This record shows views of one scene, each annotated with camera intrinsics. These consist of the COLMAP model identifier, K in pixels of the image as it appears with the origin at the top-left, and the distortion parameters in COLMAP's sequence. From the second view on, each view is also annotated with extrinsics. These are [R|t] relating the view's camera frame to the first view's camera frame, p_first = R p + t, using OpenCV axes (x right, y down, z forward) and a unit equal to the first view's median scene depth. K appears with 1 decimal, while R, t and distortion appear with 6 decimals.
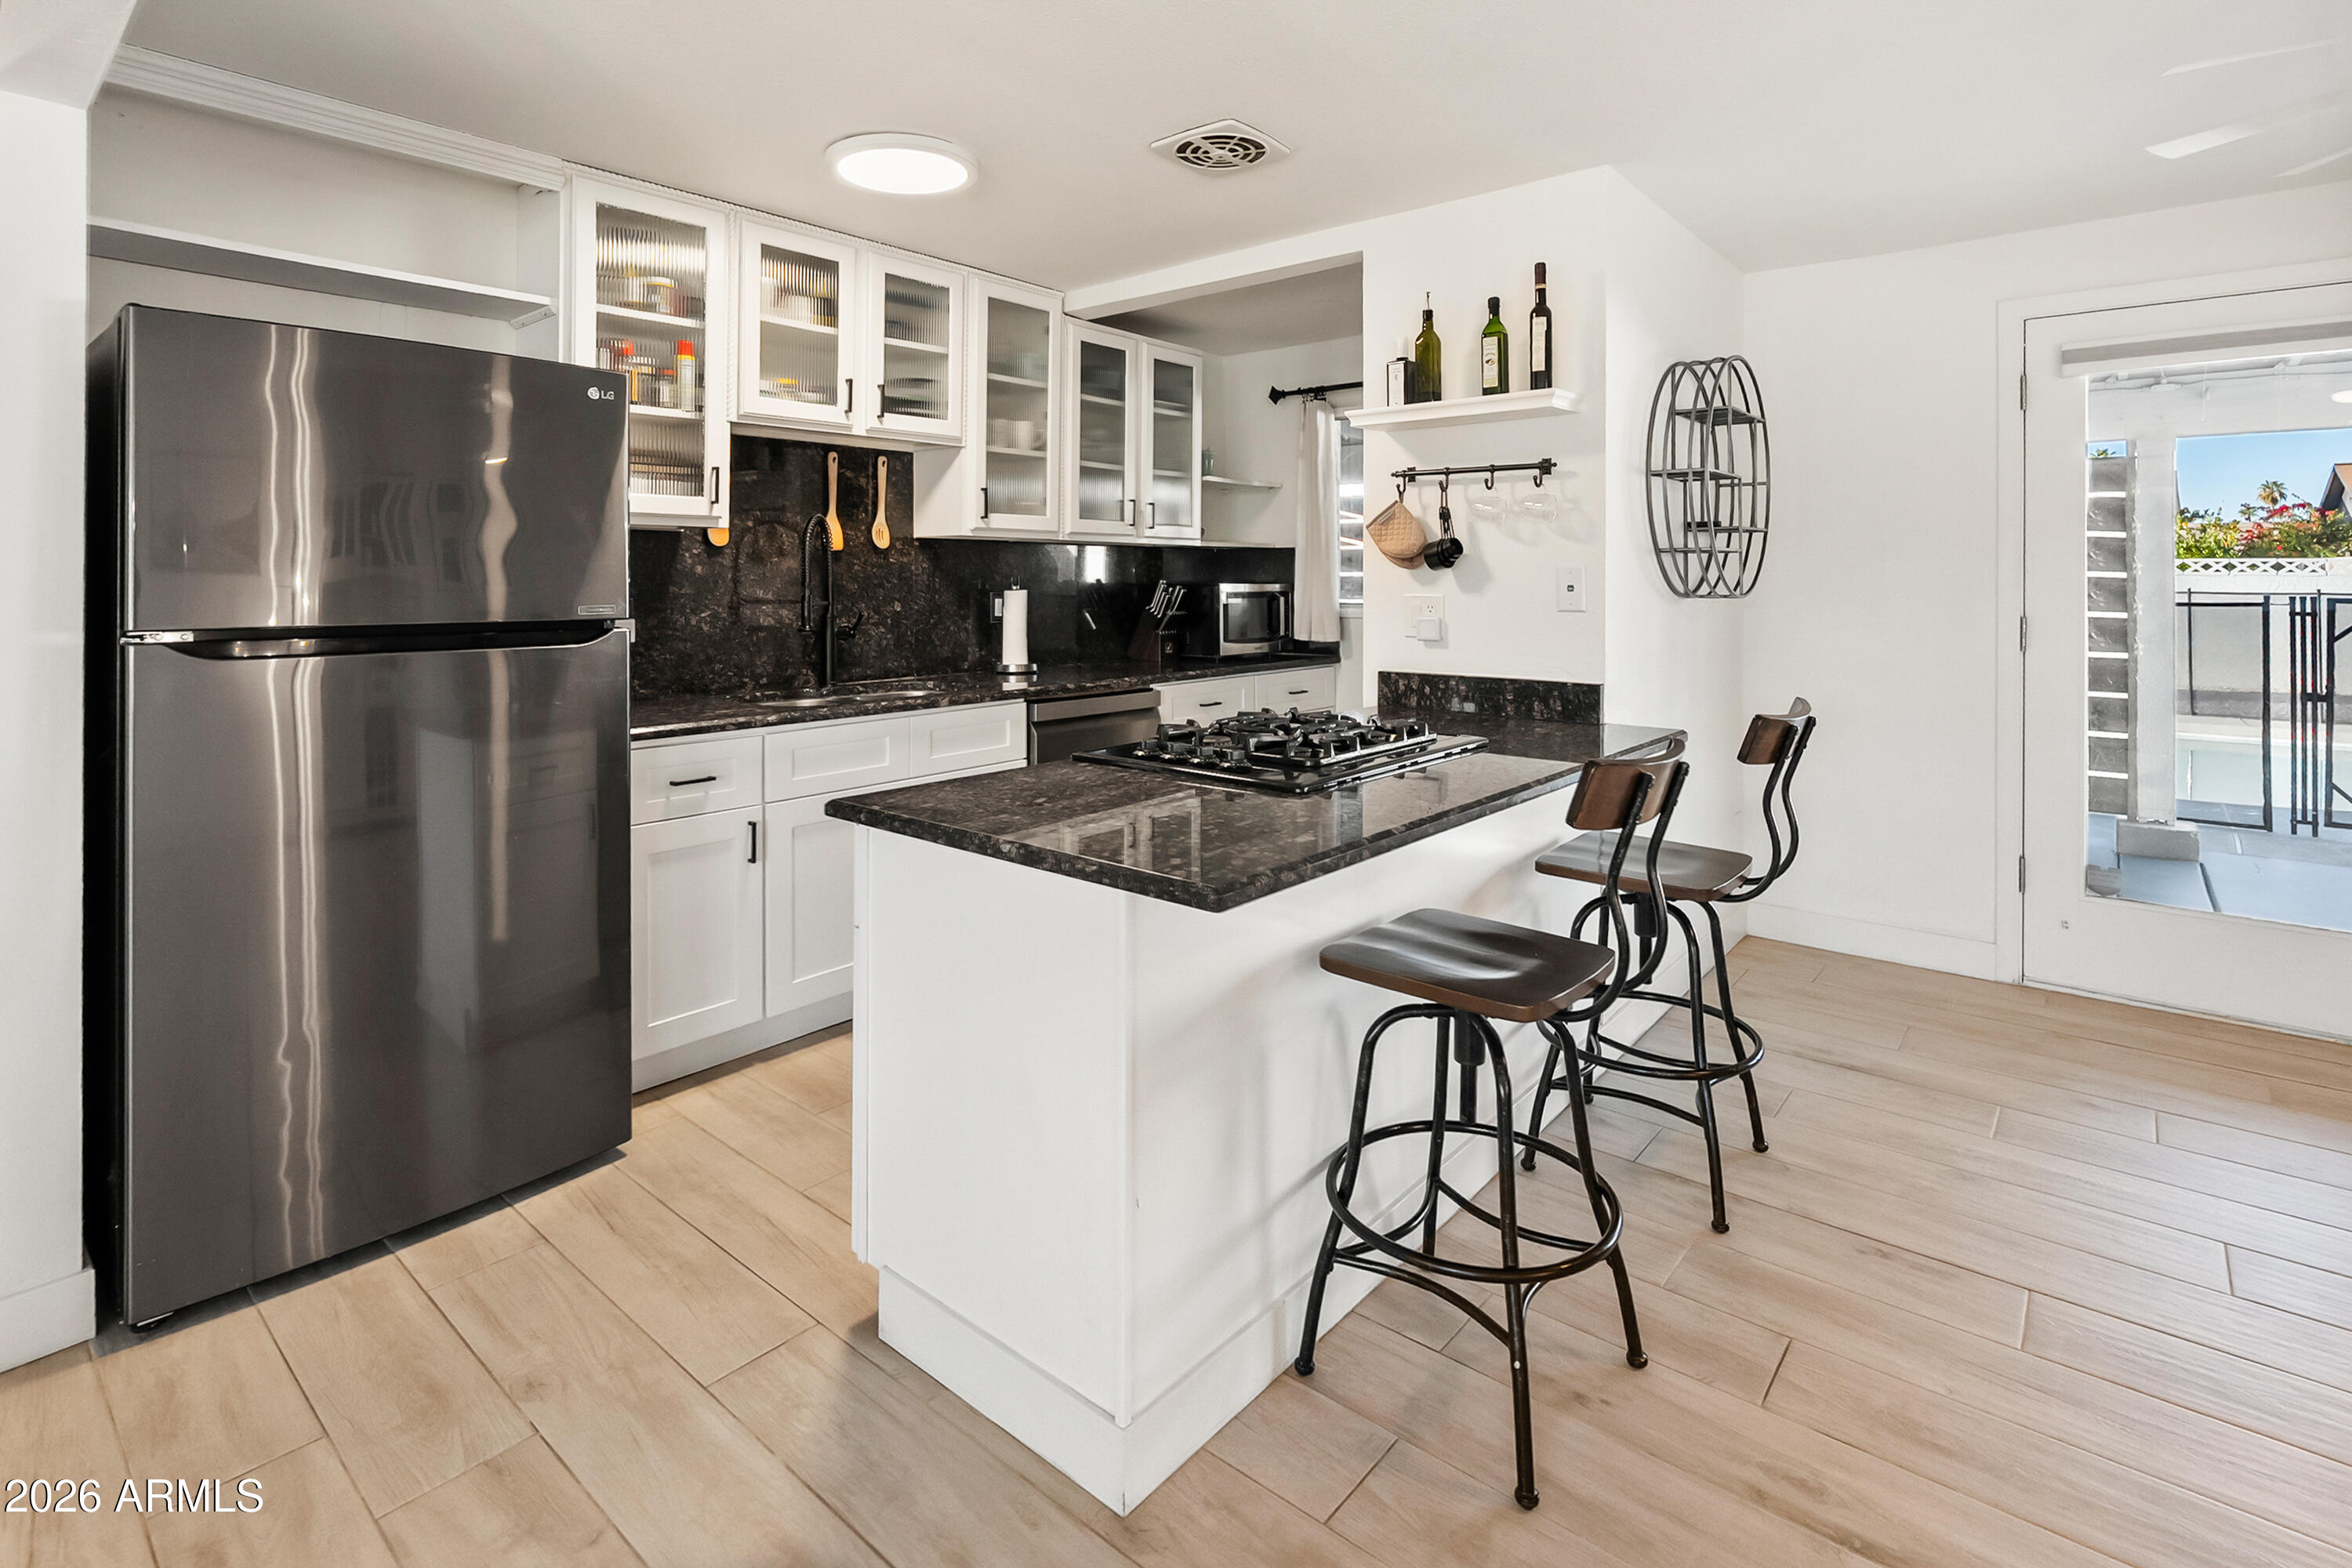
lens RADIAL K [[1120.7, 0, 1178.1], [0, 1120.7, 558.3], [0, 0, 1]] dist [-0.003631, -0.000346]
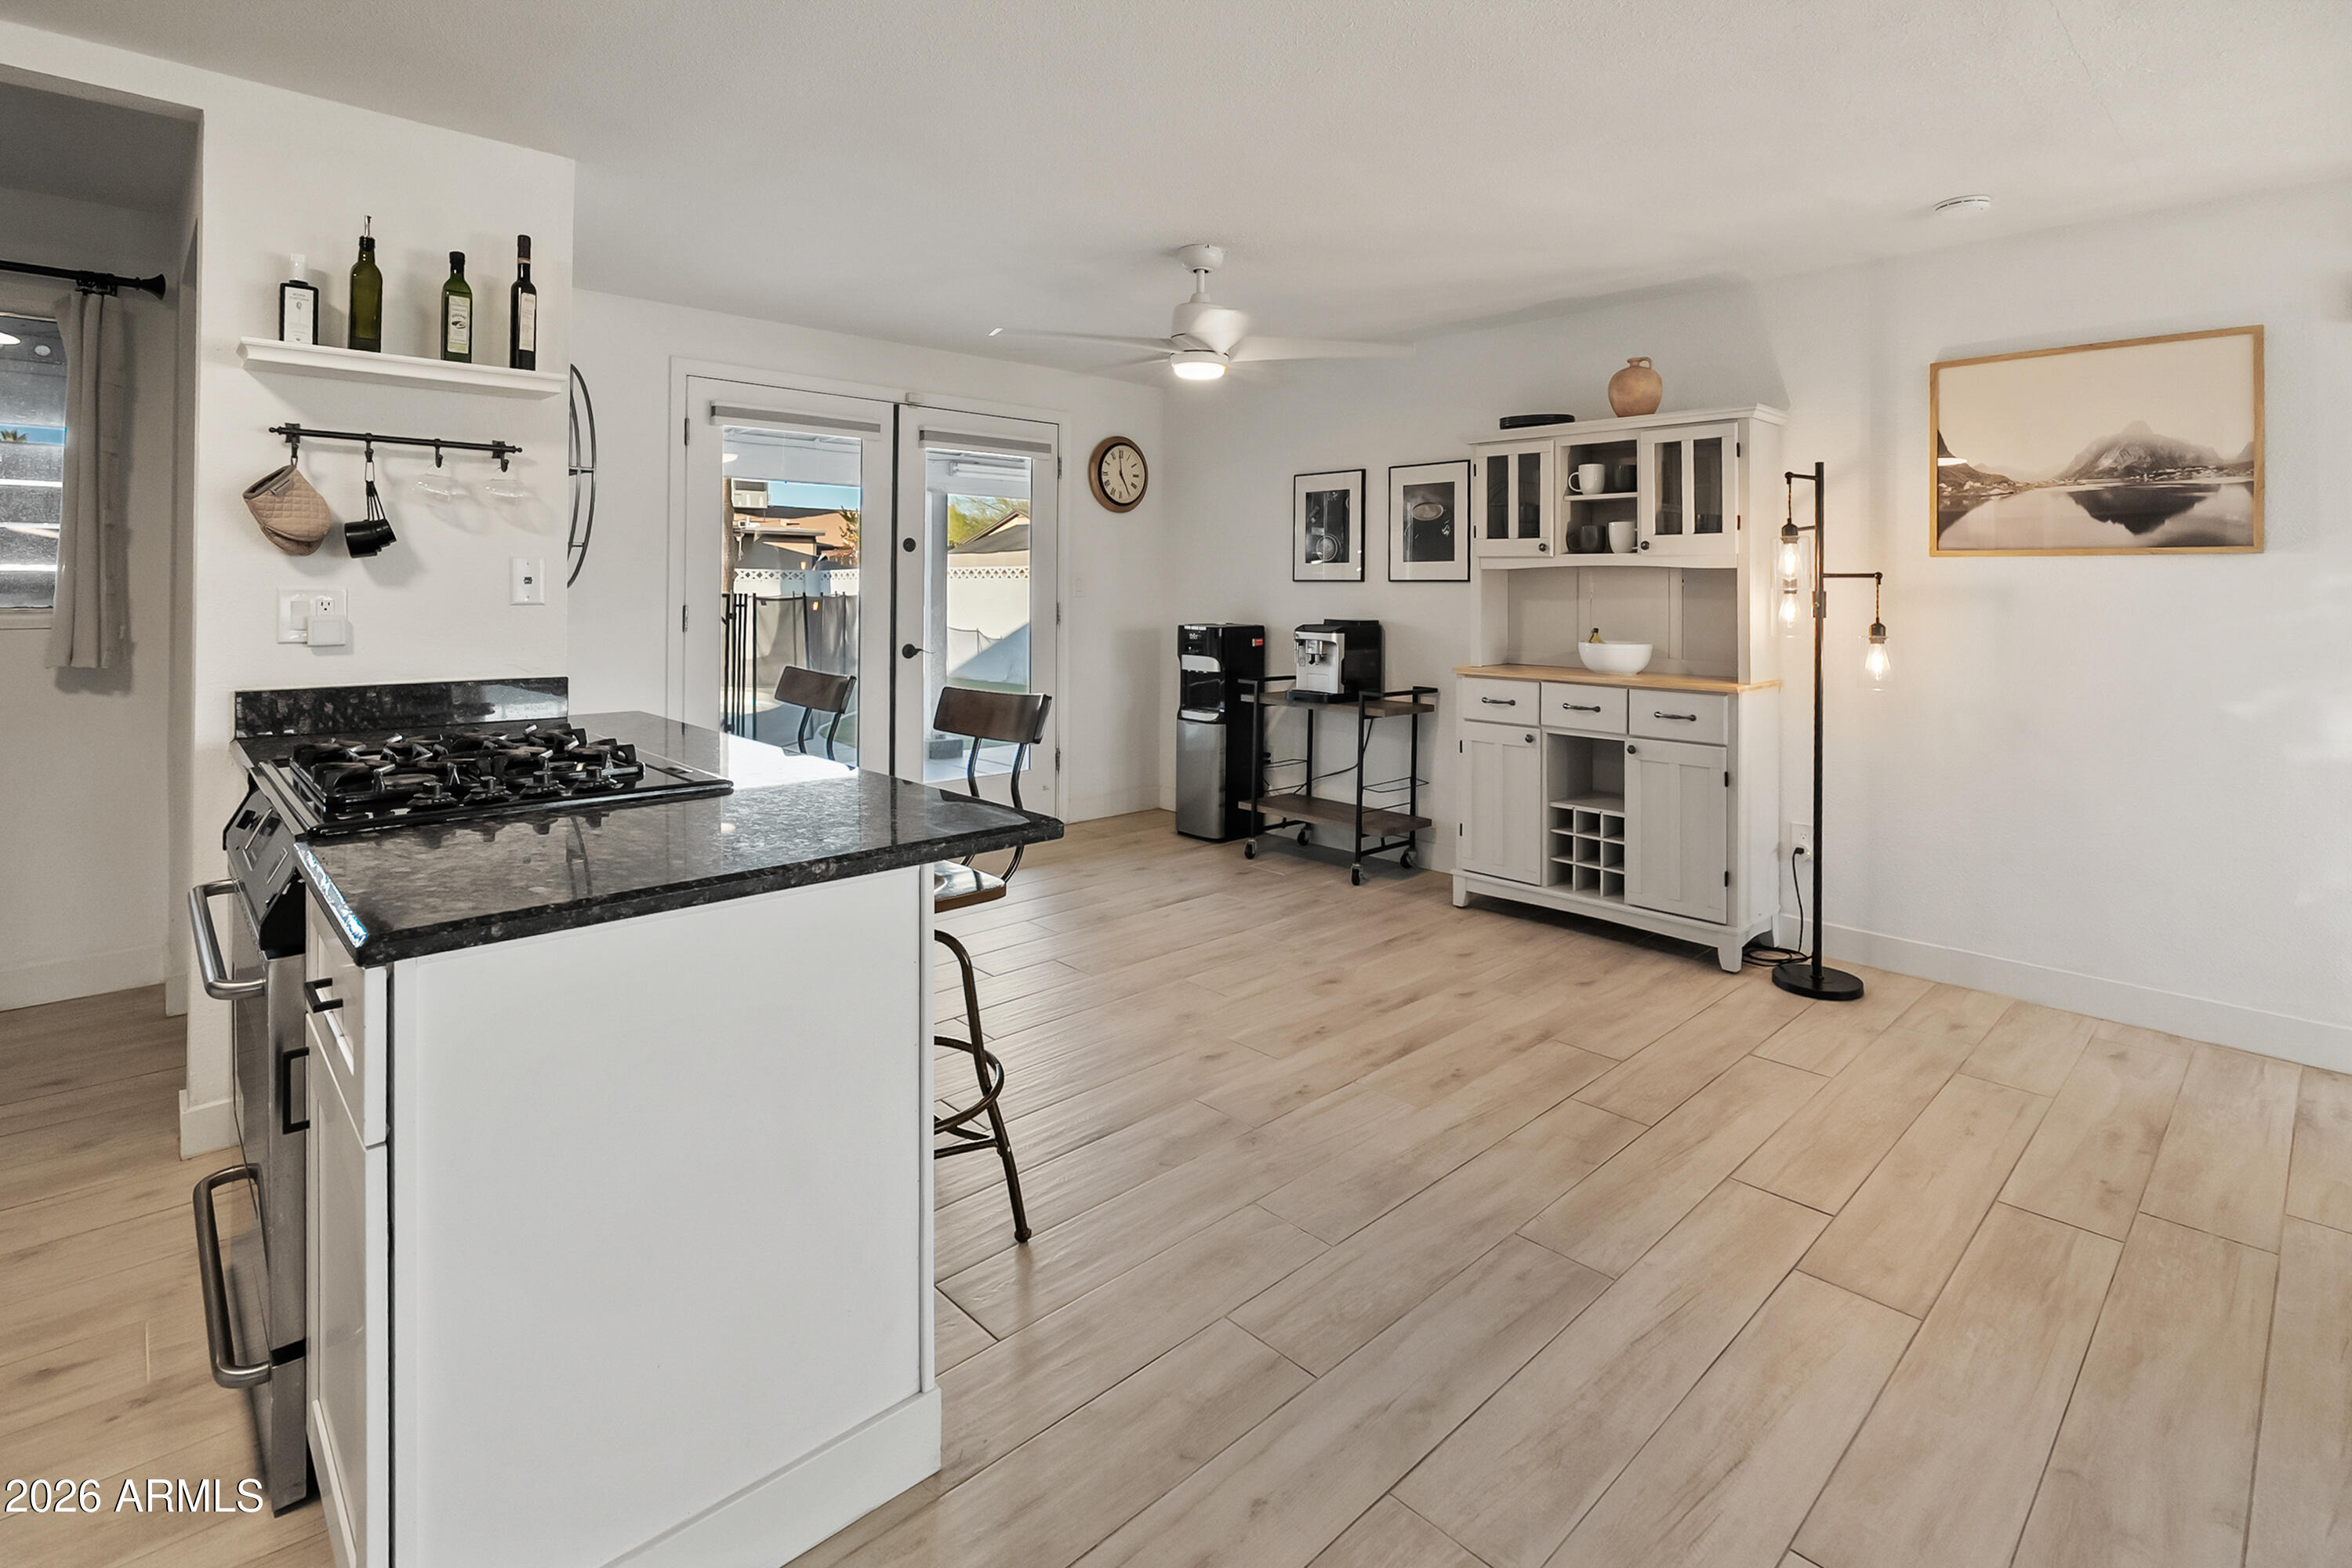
lens RADIAL K [[1120.7, 0, 1148.2], [0, 1120.7, 567.8], [0, 0, 1]] dist [-0.003631, -0.000346]
pose [[0.122370, 0.016130, 0.992353, -0.394519], [-0.021341, 0.999680, -0.013618, 0.012965], [-0.992255, -0.019511, 0.122675, 0.258796]]
